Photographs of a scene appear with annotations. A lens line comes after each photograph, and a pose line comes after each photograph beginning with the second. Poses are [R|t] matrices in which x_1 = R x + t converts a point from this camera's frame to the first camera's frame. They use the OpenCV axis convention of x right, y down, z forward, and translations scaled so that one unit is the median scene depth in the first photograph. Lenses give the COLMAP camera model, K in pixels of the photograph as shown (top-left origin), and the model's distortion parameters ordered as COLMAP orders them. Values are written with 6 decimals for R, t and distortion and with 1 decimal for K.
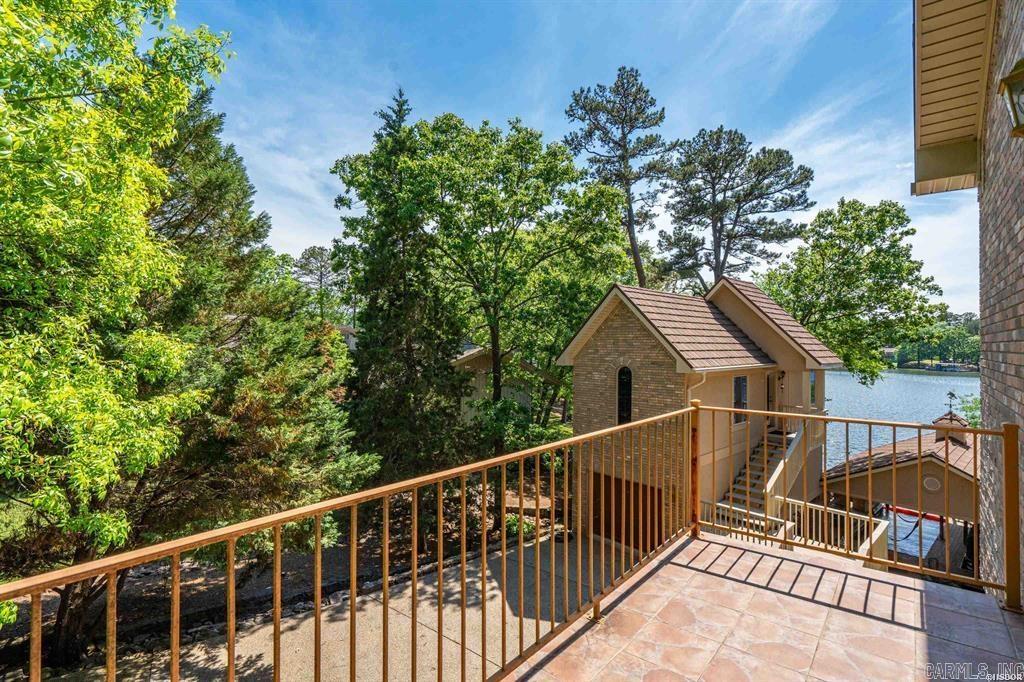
lens RADIAL K [[473.4, 0, 512.0], [0, 473.4, 341.0], [0, 0, 1]] dist [0.002500, 0.000348]
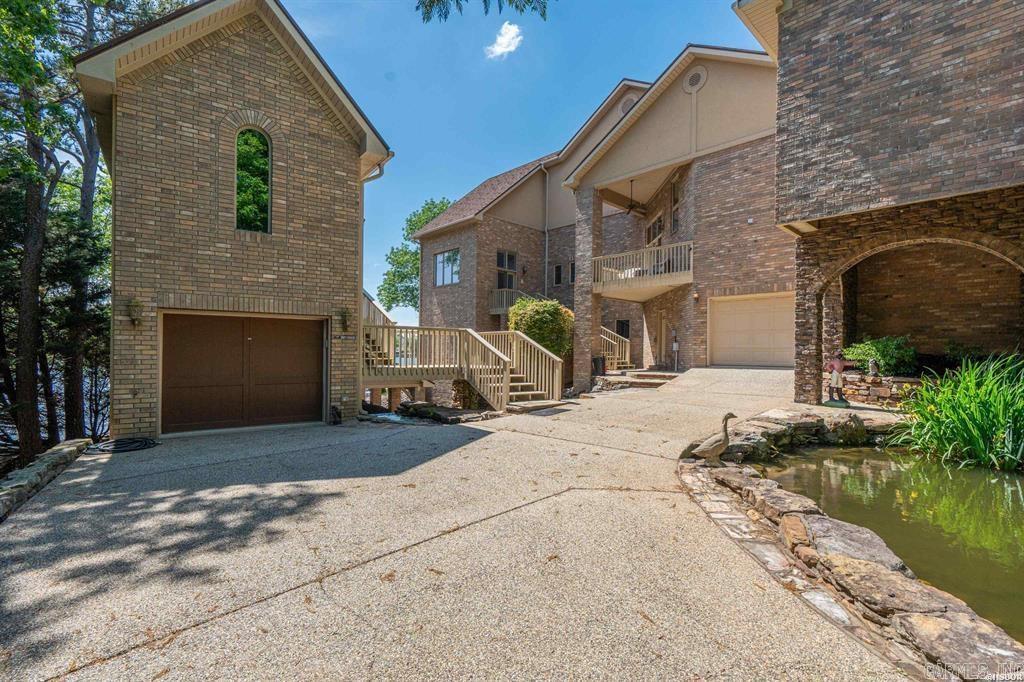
lens RADIAL K [[473.4, 0, 512.0], [0, 473.4, 341.0], [0, 0, 1]] dist [0.002500, 0.000348]
pose [[0.115747, 0.014516, 0.993173, -0.400355], [-0.008948, 0.999868, -0.013571, 0.415129], [-0.993238, -0.007316, 0.115862, 0.764432]]
